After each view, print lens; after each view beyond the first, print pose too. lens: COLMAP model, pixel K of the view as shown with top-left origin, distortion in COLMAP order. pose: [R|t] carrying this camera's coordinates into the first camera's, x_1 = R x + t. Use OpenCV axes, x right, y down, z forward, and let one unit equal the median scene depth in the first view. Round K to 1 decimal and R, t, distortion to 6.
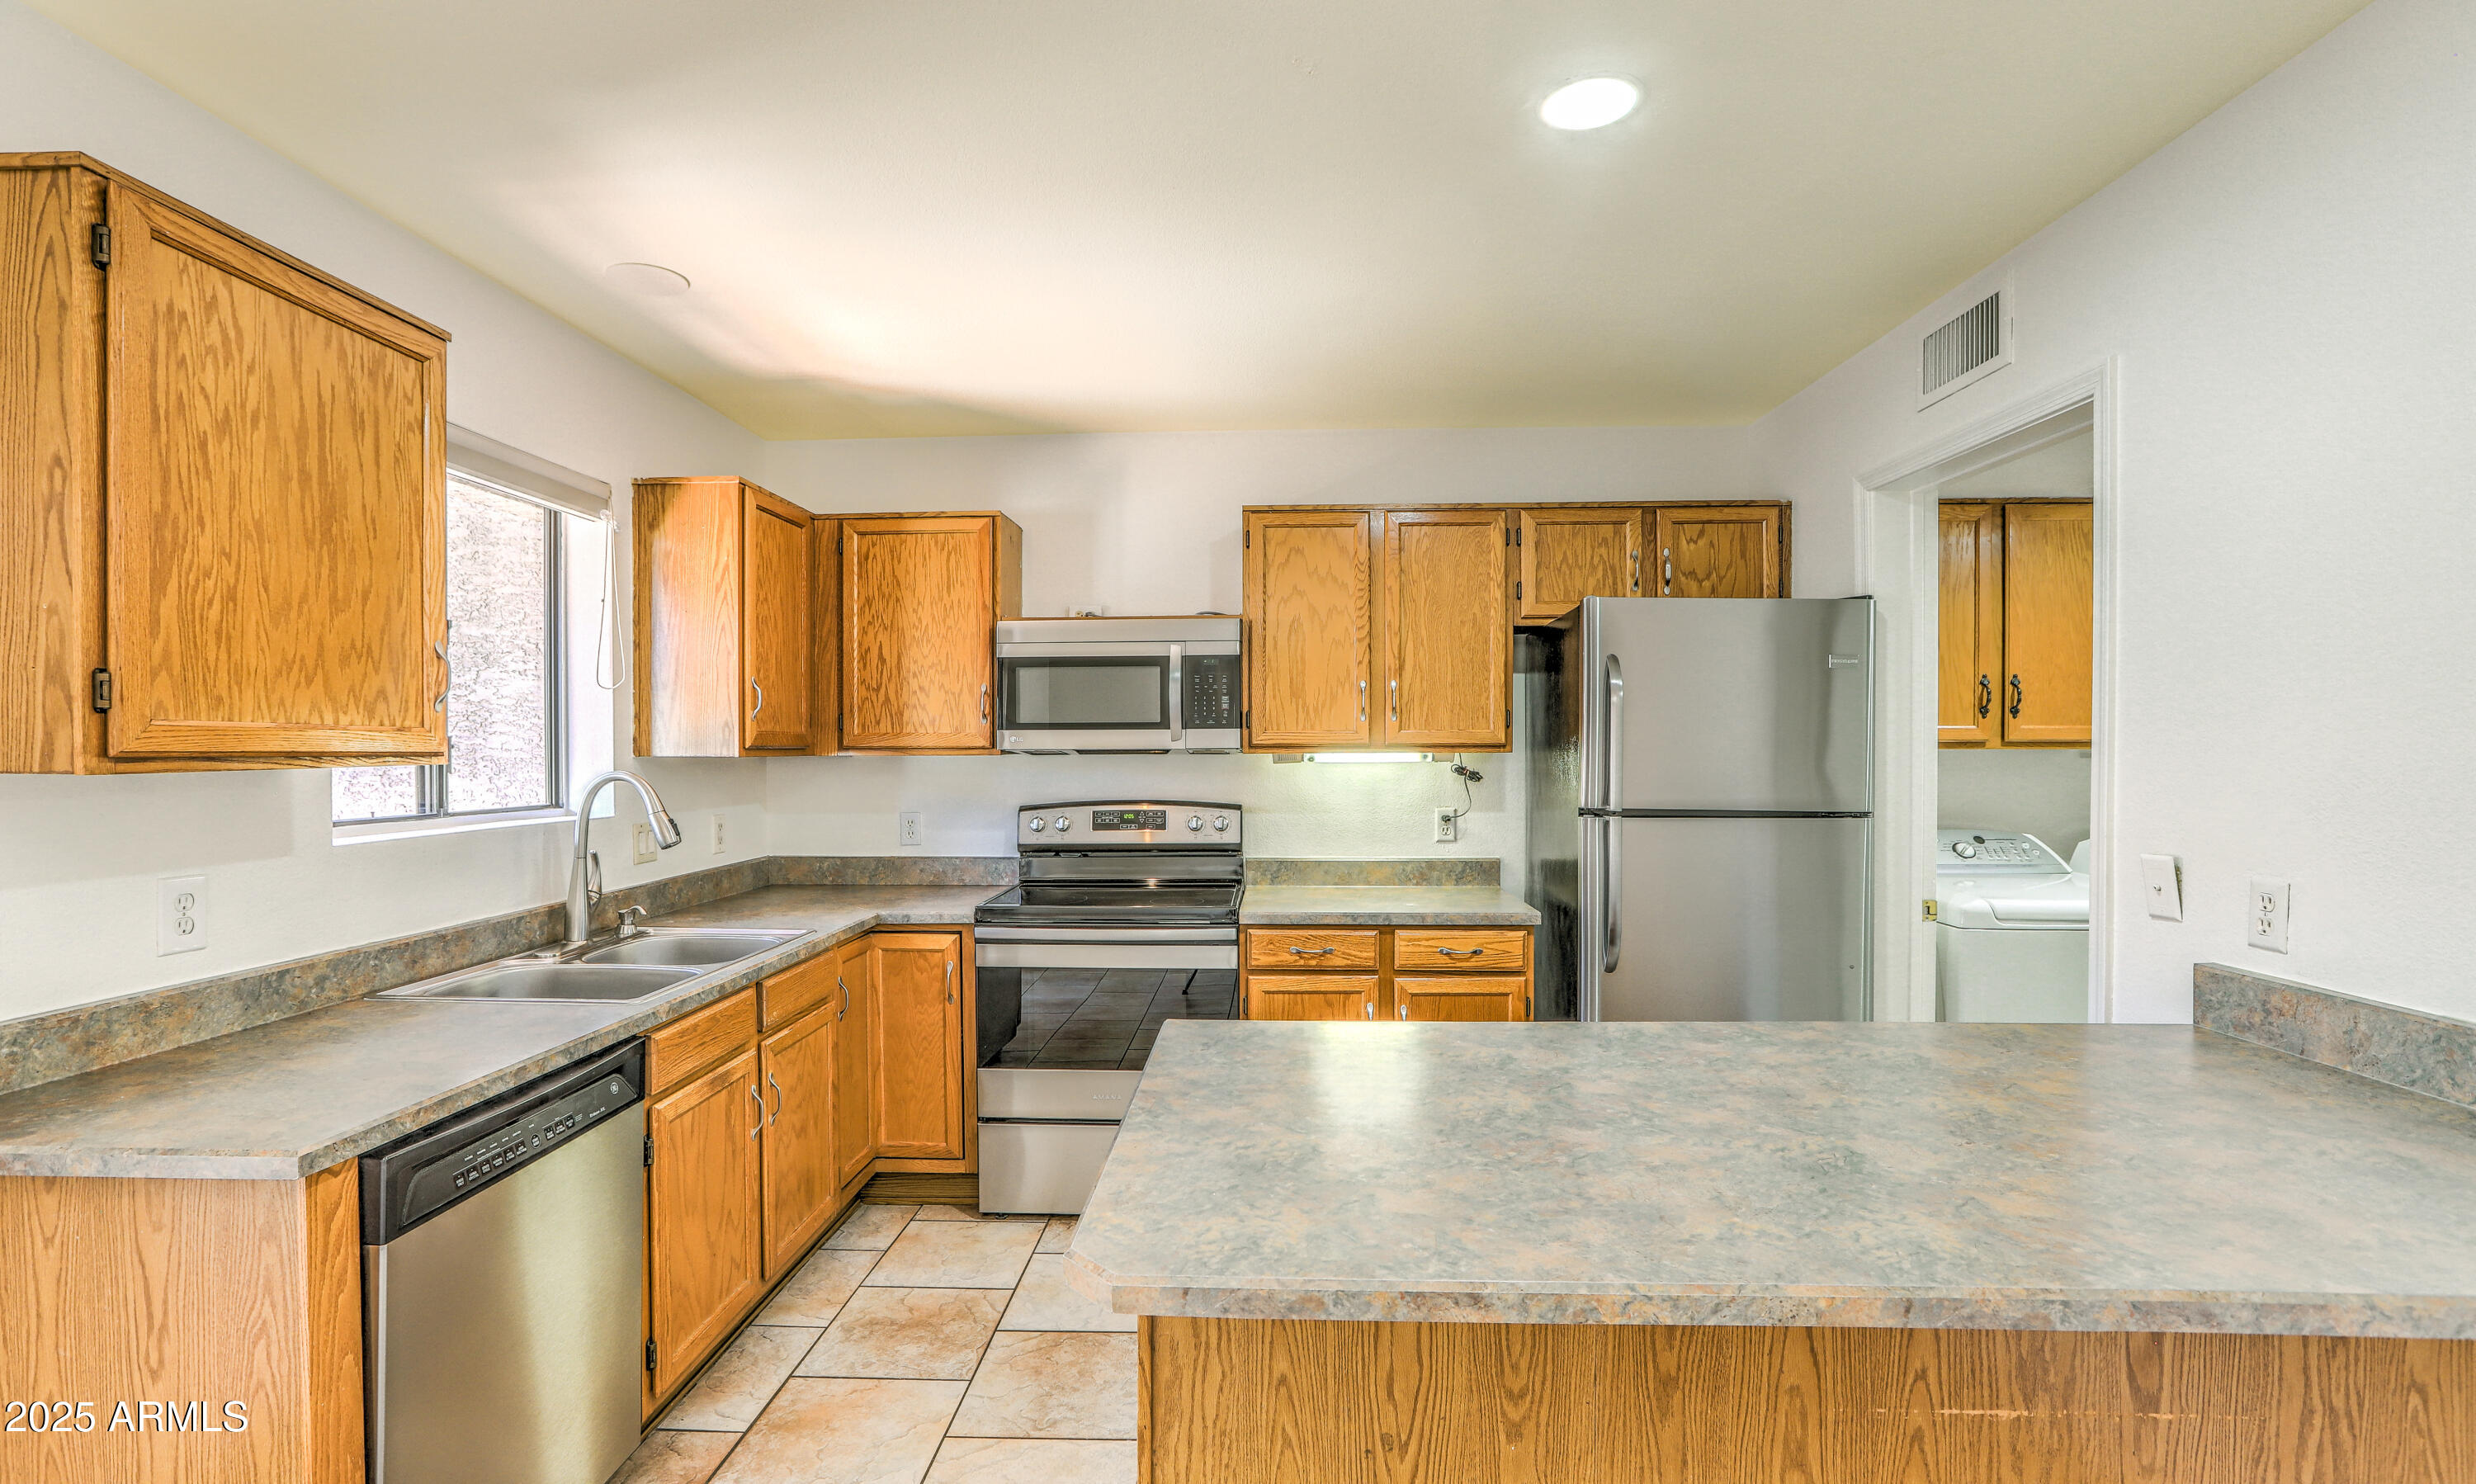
lens RADIAL K [[1126.1, 0, 1234.1], [0, 1126.1, 757.5], [0, 0, 1]] dist [-0.041338, 0.017136]
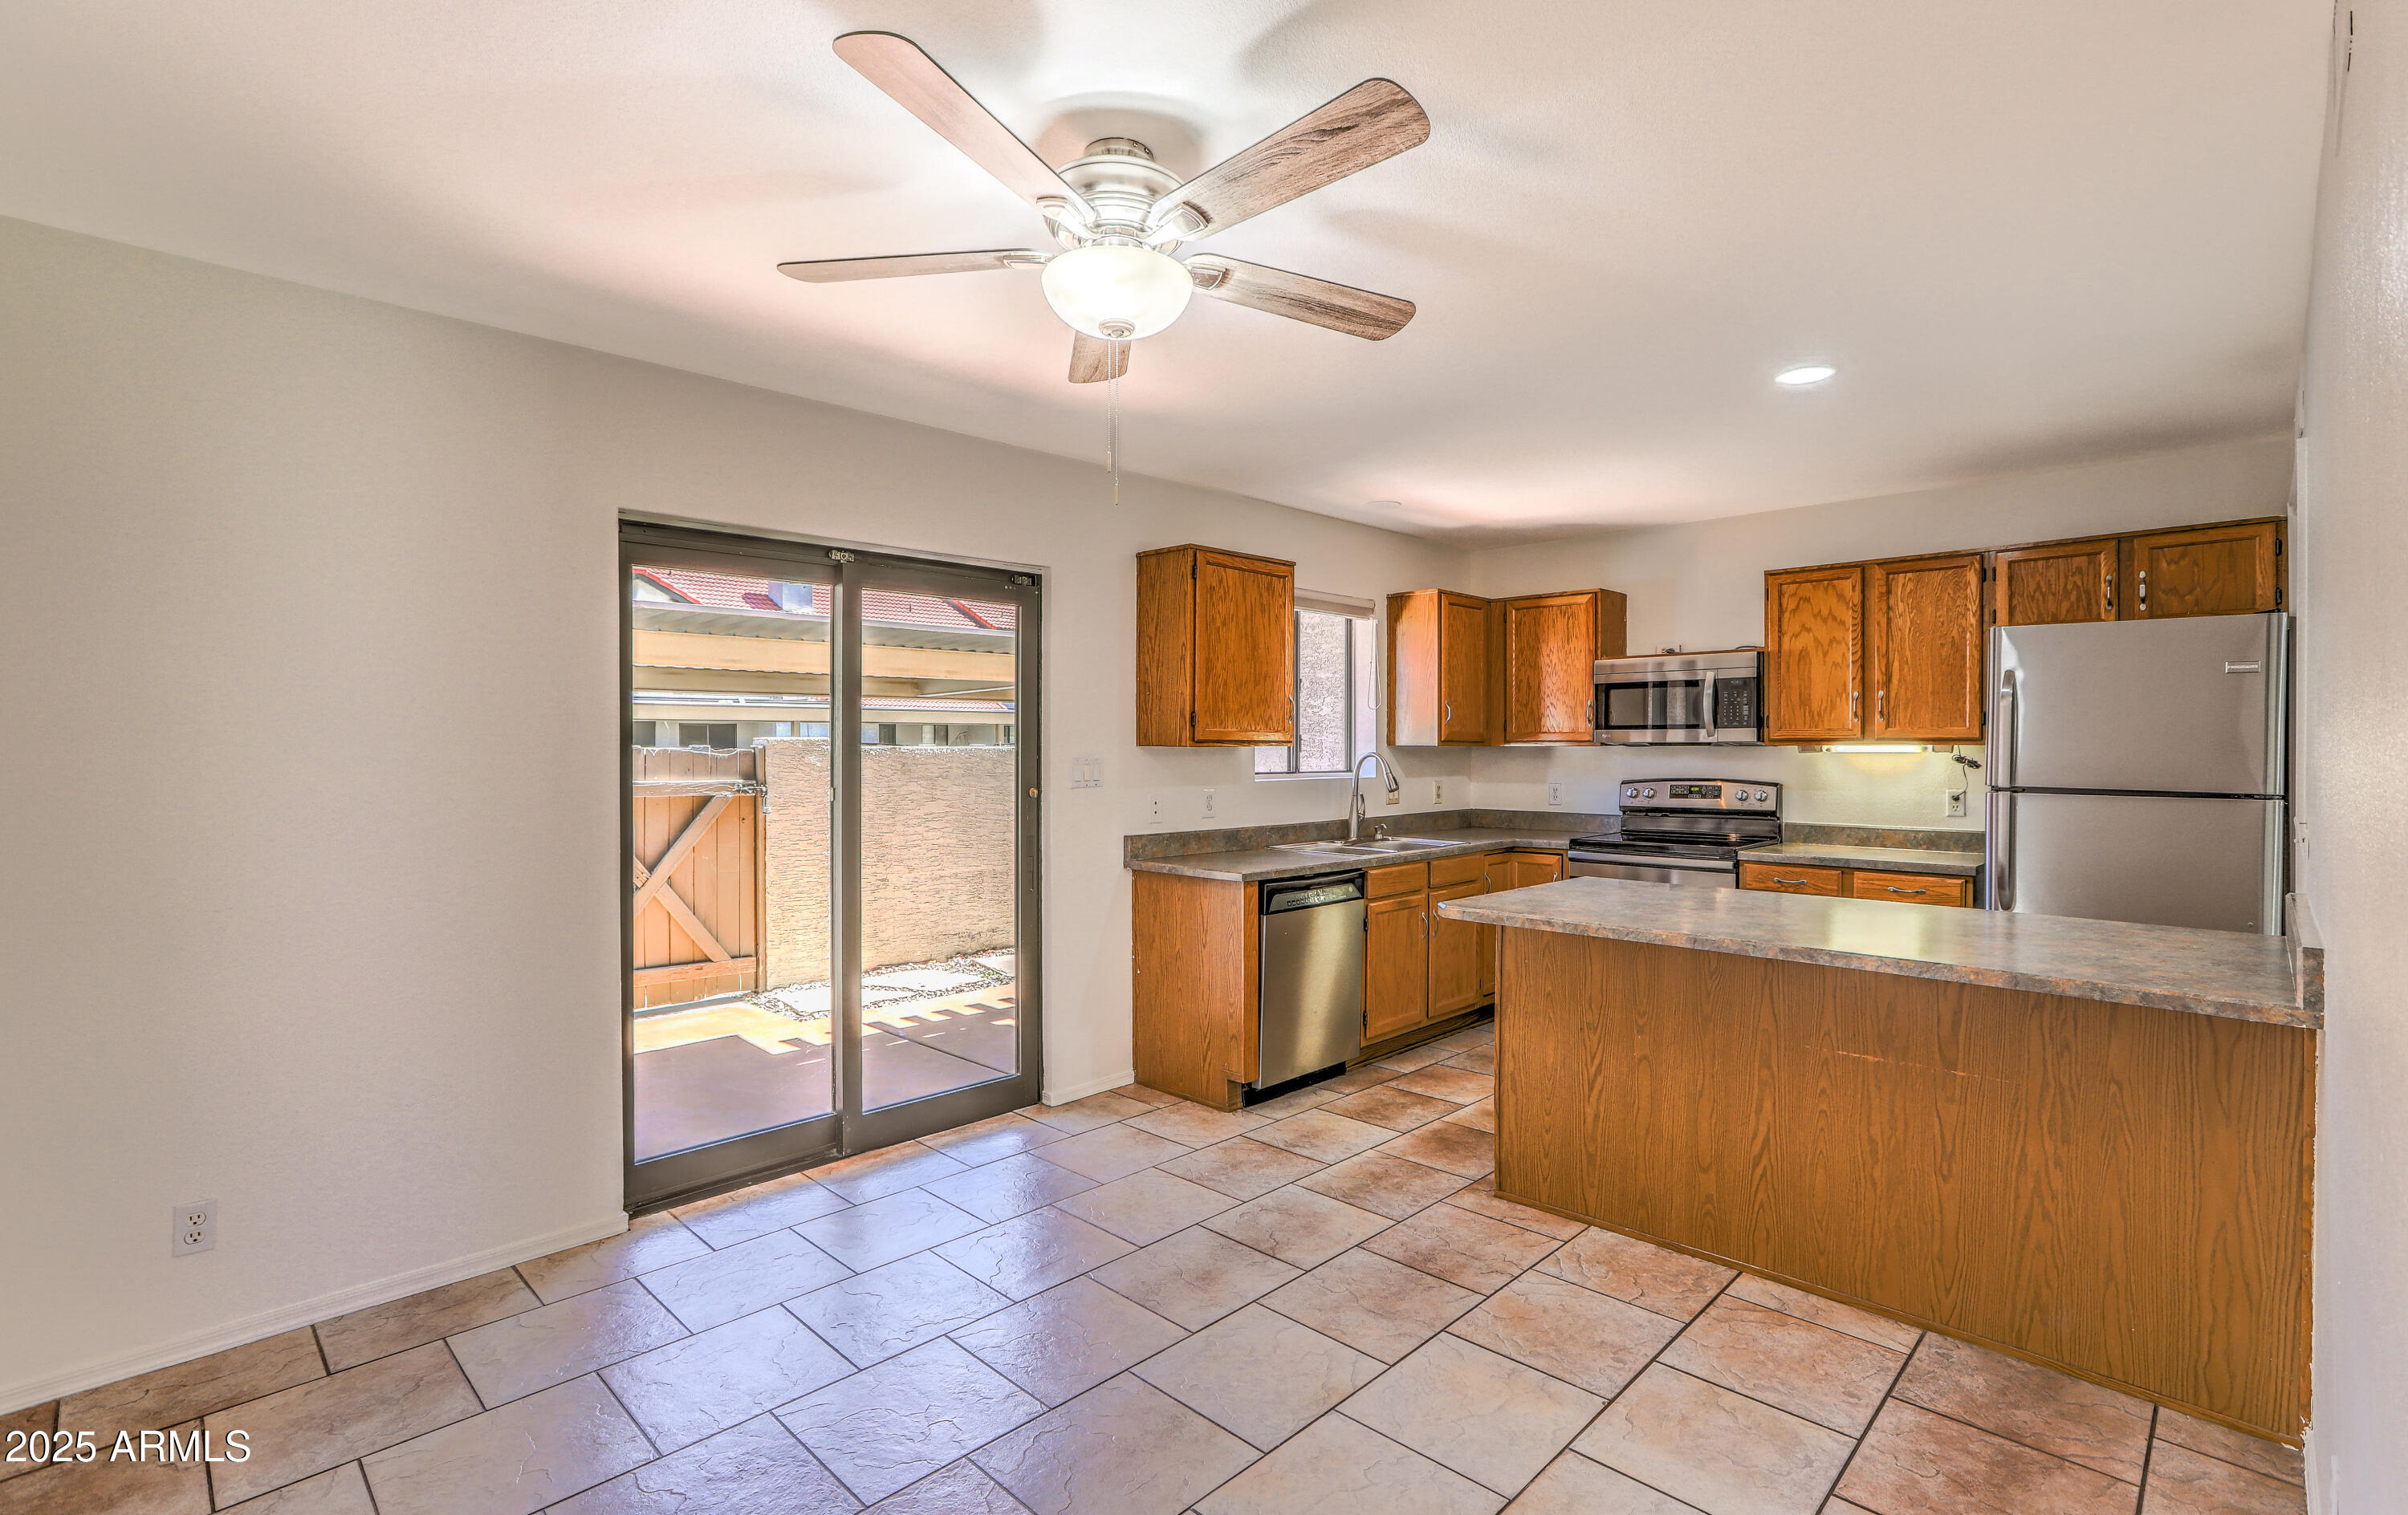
lens RADIAL K [[1116.0, 0, 1216.6], [0, 1116.0, 747.5], [0, 0, 1]] dist [-0.019879, 0.003546]
pose [[0.745424, 0.003636, -0.666581, 0.546351], [-0.009783, 0.999937, -0.005485, 0.017632], [0.666519, 0.010610, 0.745413, -0.640012]]
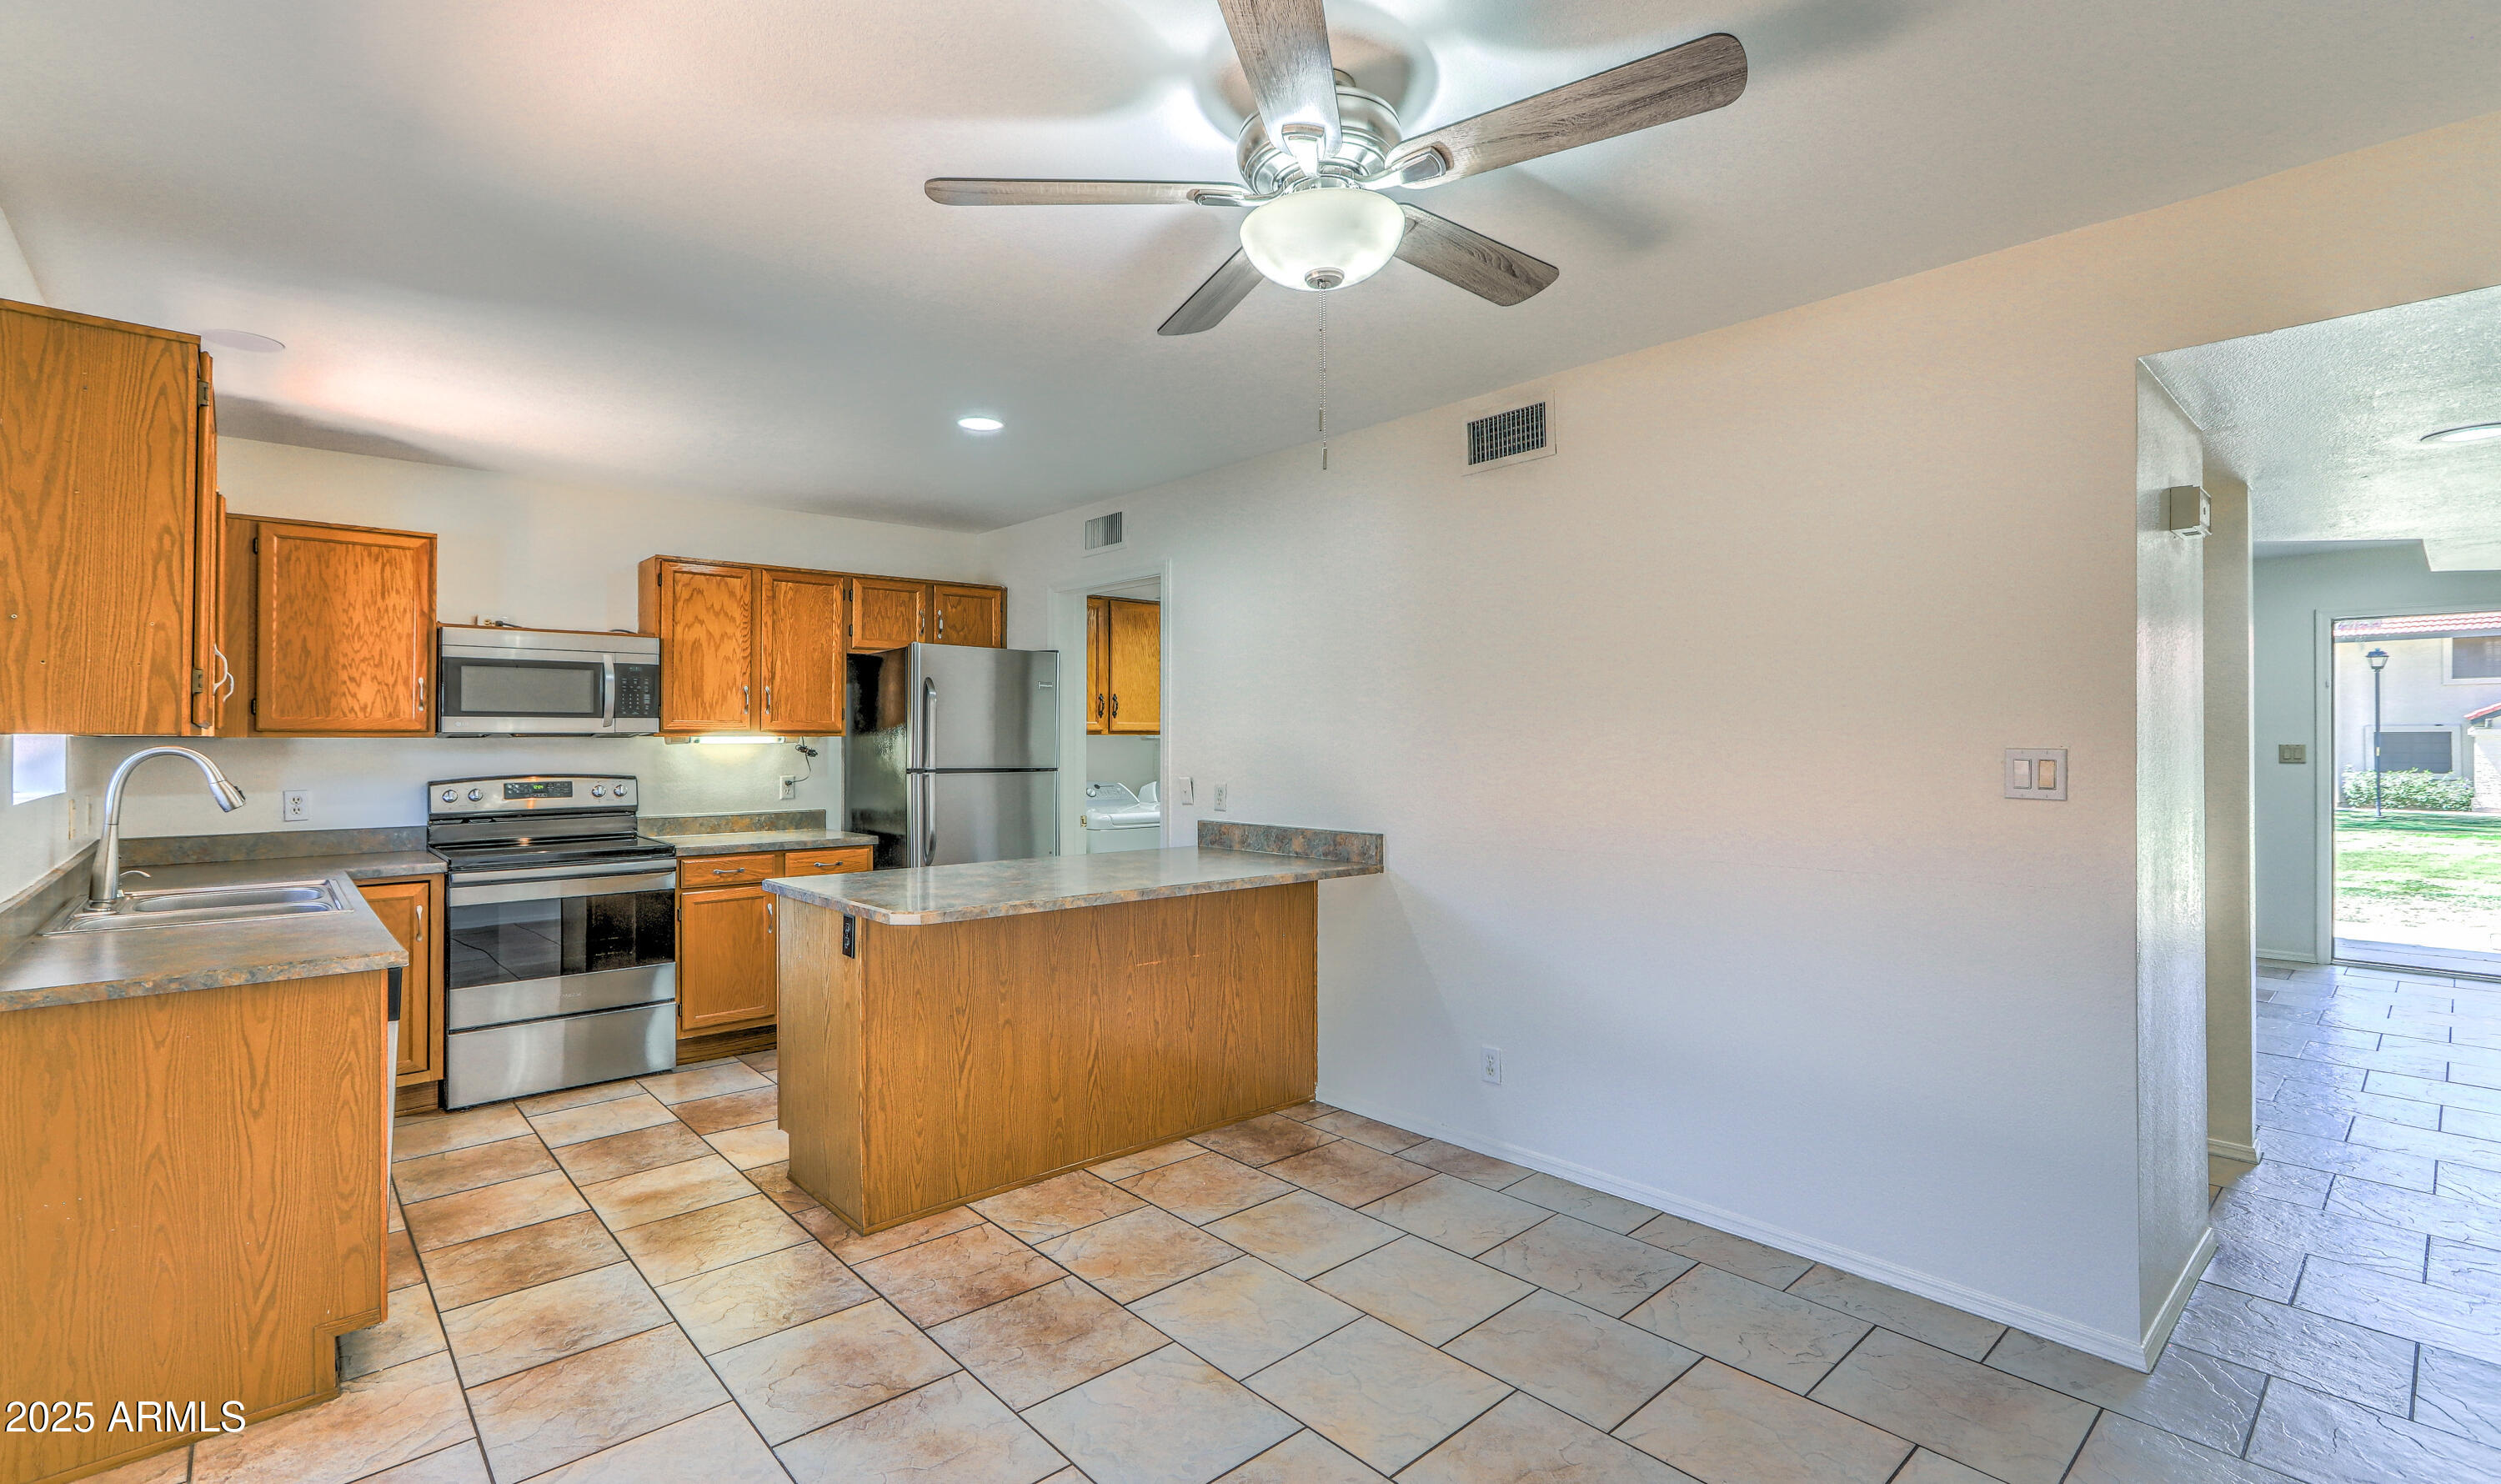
lens RADIAL K [[1118.2, 0, 1233.9], [0, 1118.2, 737.0], [0, 0, 1]] dist [-0.018337, 0.006098]
pose [[0.717291, 0.003222, 0.696767, -0.545663], [0.007294, 0.999900, -0.012133, 0.023859], [-0.696736, 0.013785, 0.717195, -0.571297]]
